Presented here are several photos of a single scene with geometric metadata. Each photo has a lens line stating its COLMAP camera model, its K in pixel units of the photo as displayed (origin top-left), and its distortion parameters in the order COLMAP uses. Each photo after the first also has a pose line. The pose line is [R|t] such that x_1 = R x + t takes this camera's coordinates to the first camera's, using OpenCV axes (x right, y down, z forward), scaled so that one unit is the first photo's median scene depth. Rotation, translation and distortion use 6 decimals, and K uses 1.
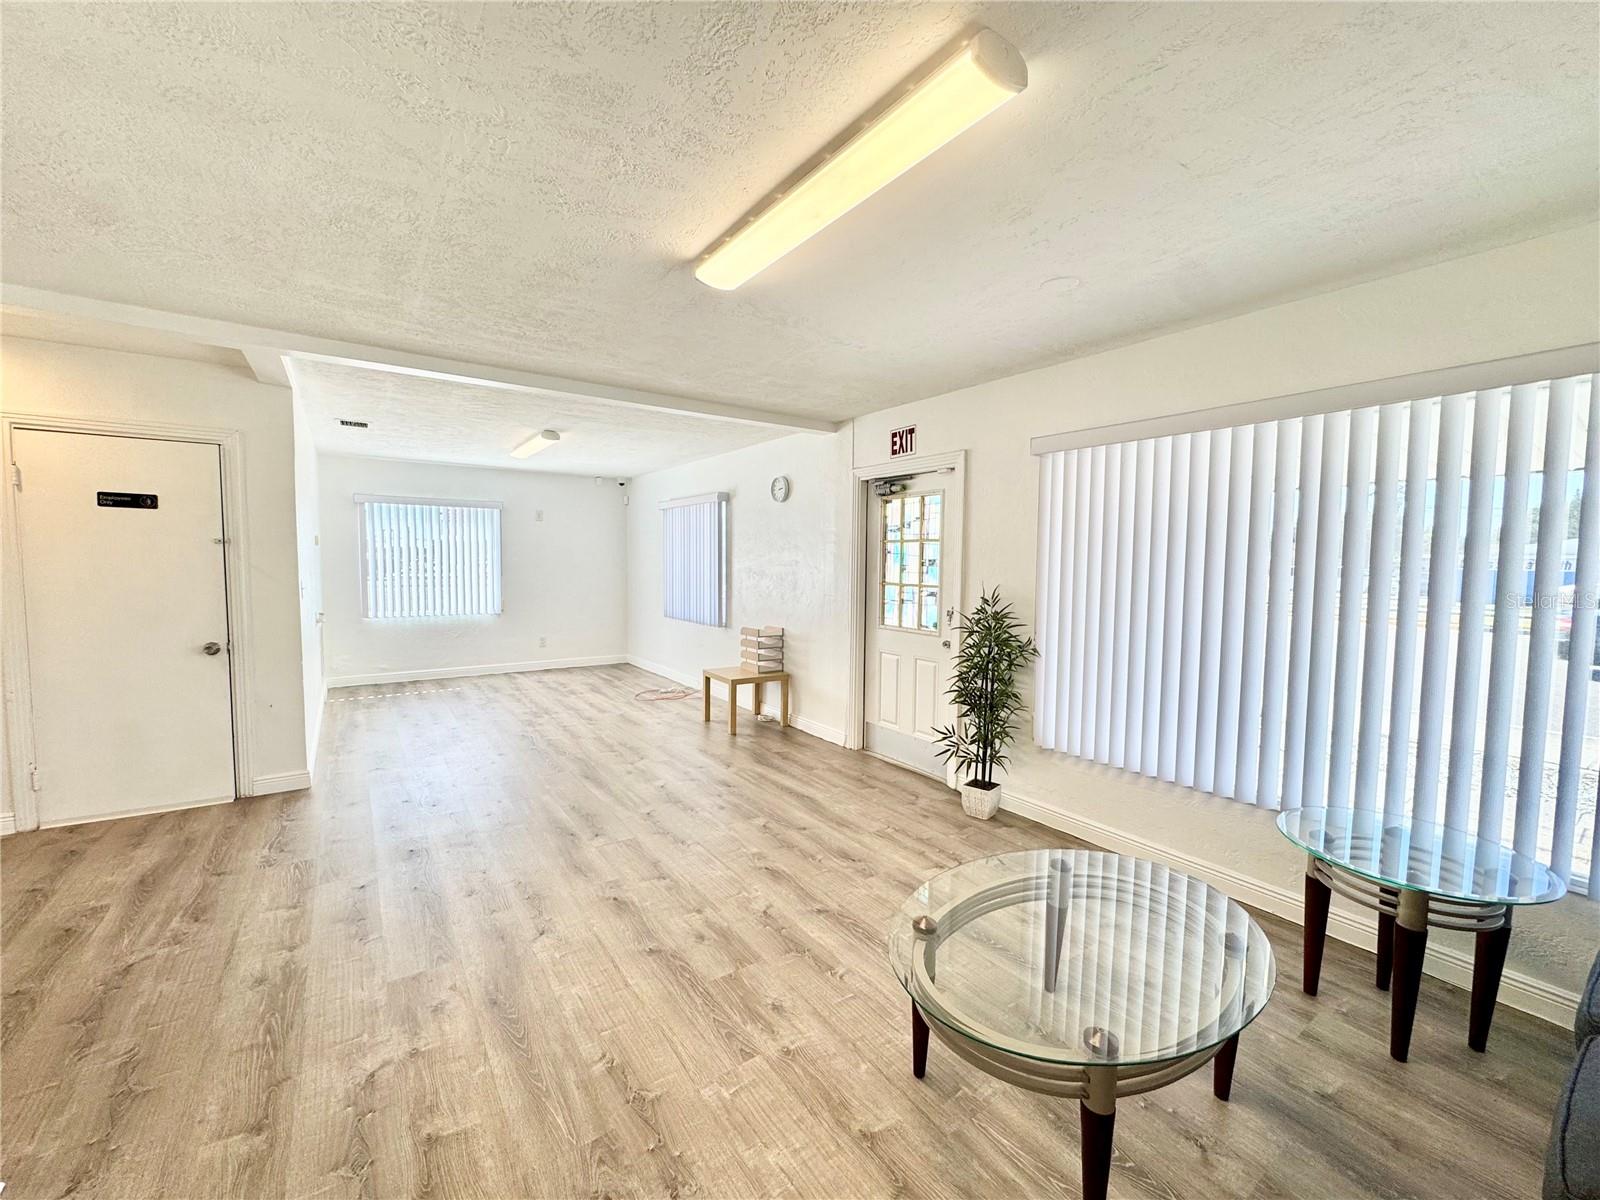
lens RADIAL K [[642.5, 0, 803.9], [0, 642.5, 601.0], [0, 0, 1]] dist [-0.004633, 0.000813]
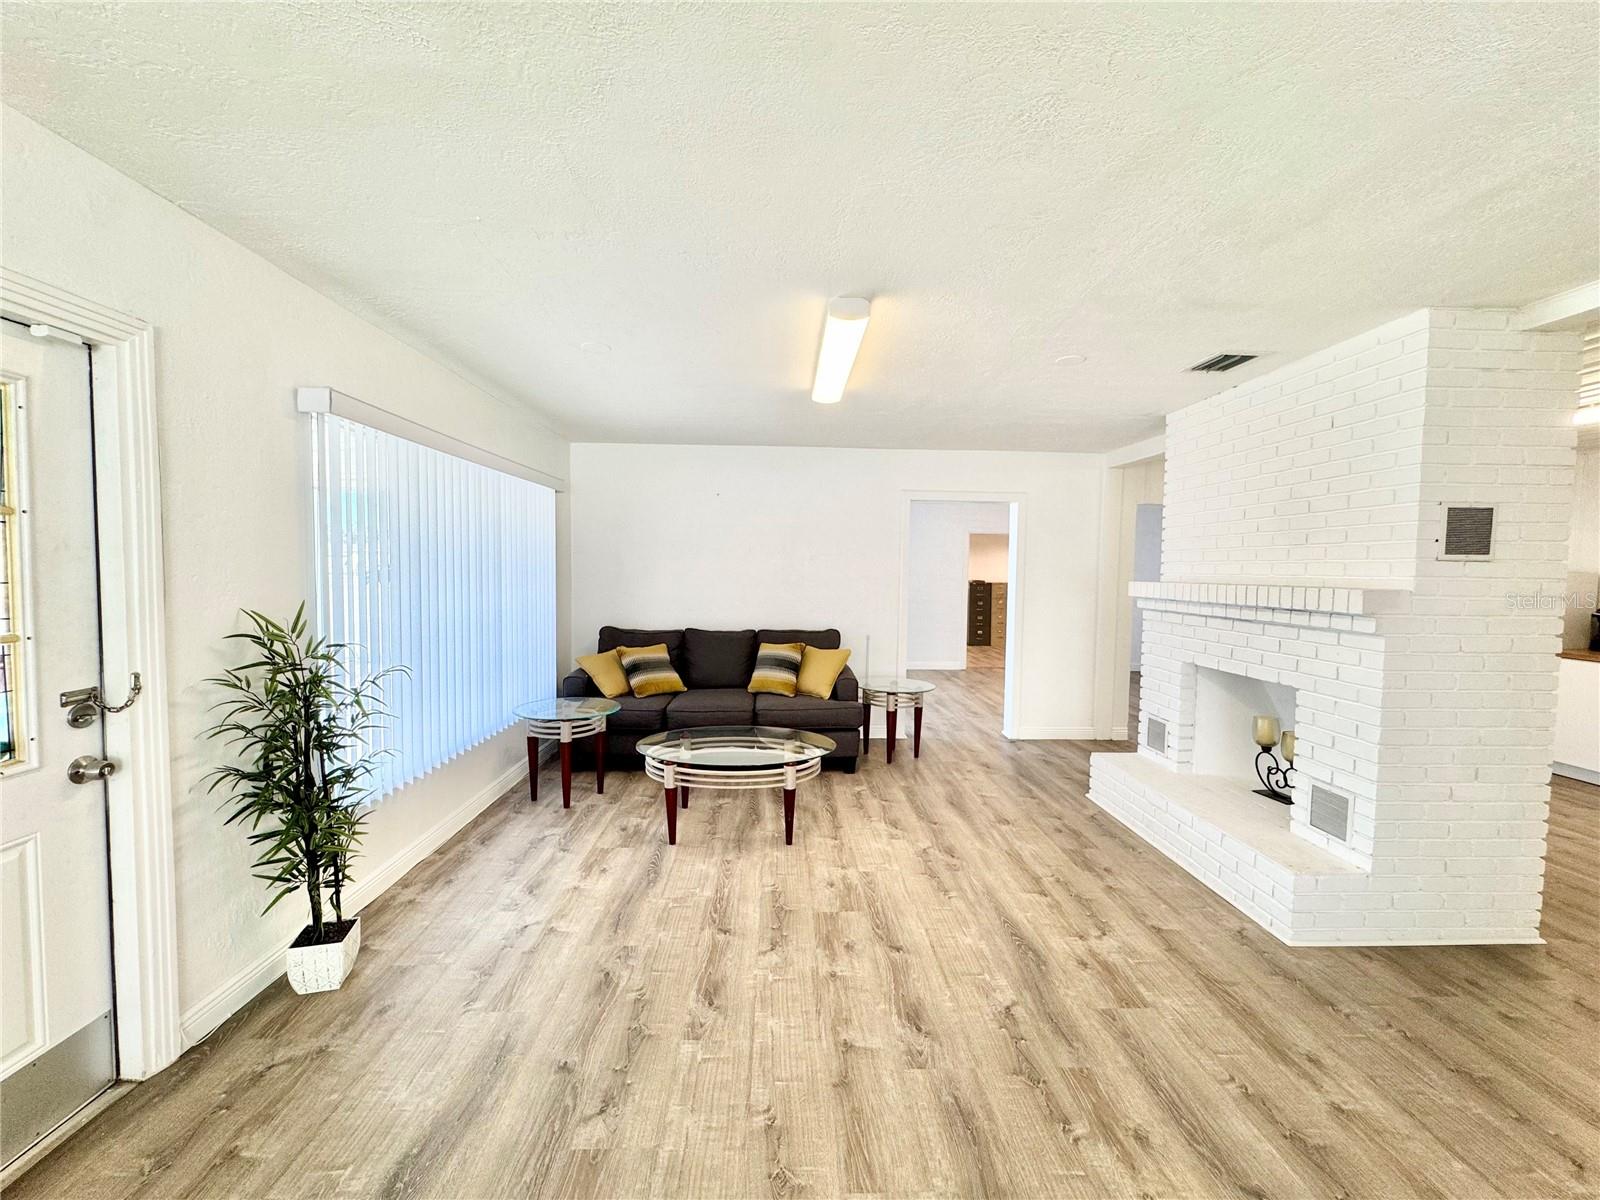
lens RADIAL K [[642.5, 0, 807.2], [0, 642.5, 599.3], [0, 0, 1]] dist [-0.004633, 0.000813]
pose [[-0.837703, -0.047974, 0.544015, -0.417695], [0.014111, 0.993900, 0.109376, -0.089277], [-0.545944, 0.099301, -0.831916, 1.207641]]
